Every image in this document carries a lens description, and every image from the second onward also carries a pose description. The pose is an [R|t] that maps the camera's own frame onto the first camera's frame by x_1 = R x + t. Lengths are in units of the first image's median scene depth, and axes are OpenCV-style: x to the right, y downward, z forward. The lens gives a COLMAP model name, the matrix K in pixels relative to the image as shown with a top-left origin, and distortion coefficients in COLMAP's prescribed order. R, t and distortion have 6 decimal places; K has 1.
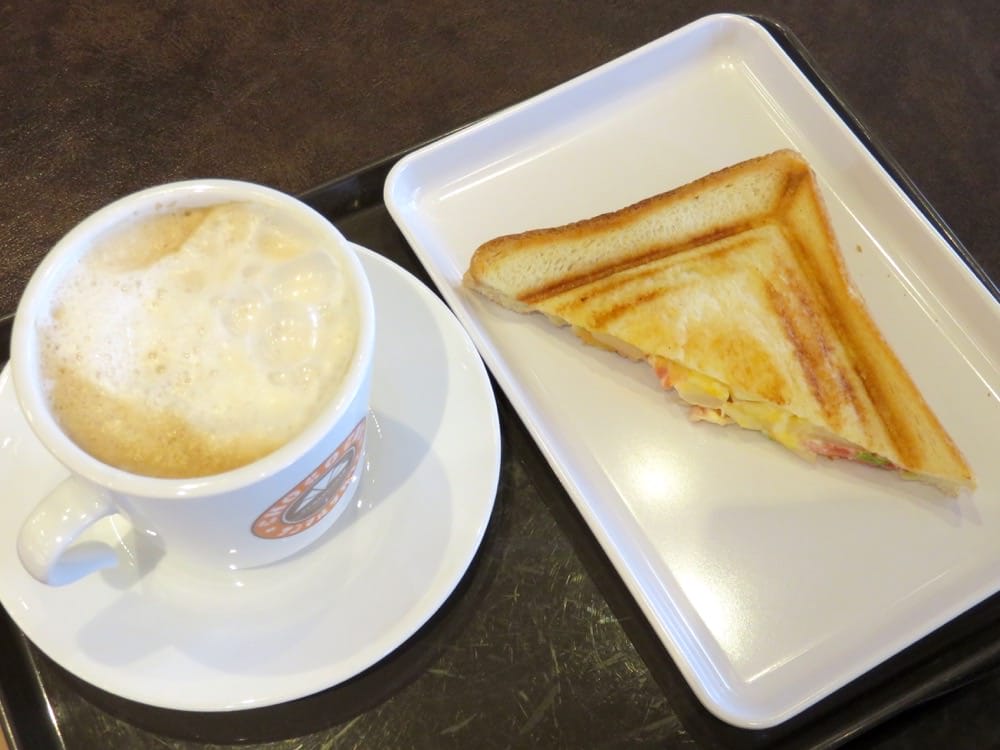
lens RADIAL K [[1404.0, 0, 500.2], [0, 1404.0, 375.8], [0, 0, 1]] dist [0.000004, 0.000000]
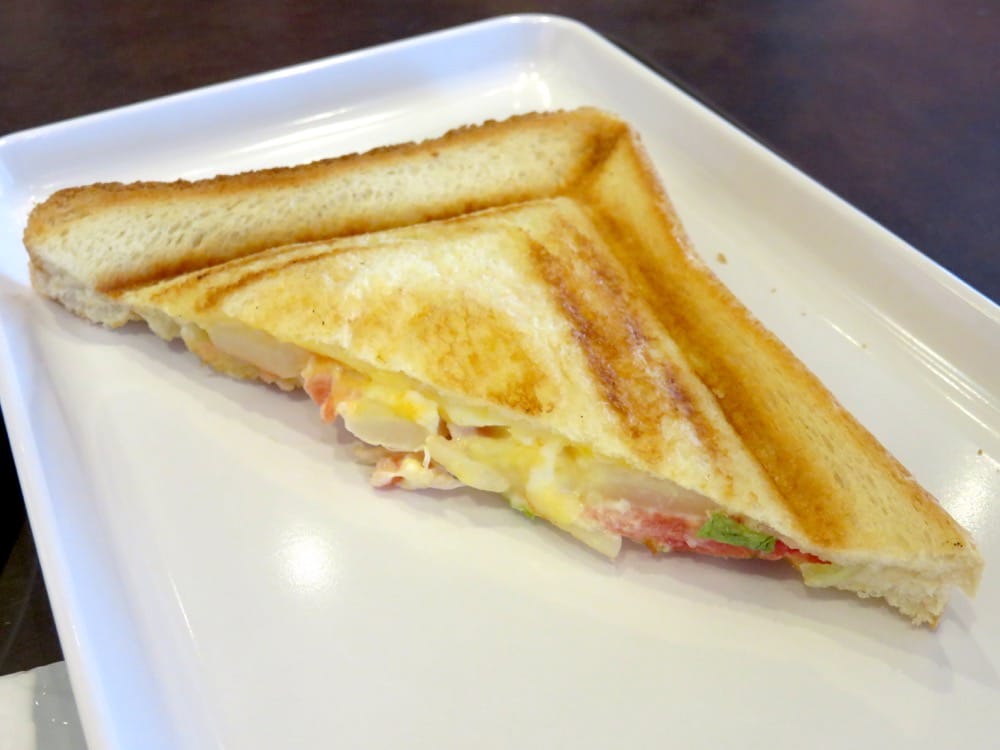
lens RADIAL K [[1129.4, 0, 499.6], [0, 1129.4, 373.6], [0, 0, 1]] dist [-0.063789, 0.000000]
pose [[0.998774, 0.014774, -0.047248, 0.199861], [-0.032427, 0.916415, -0.398914, 0.153164], [0.037405, 0.399957, 0.915770, 0.630876]]
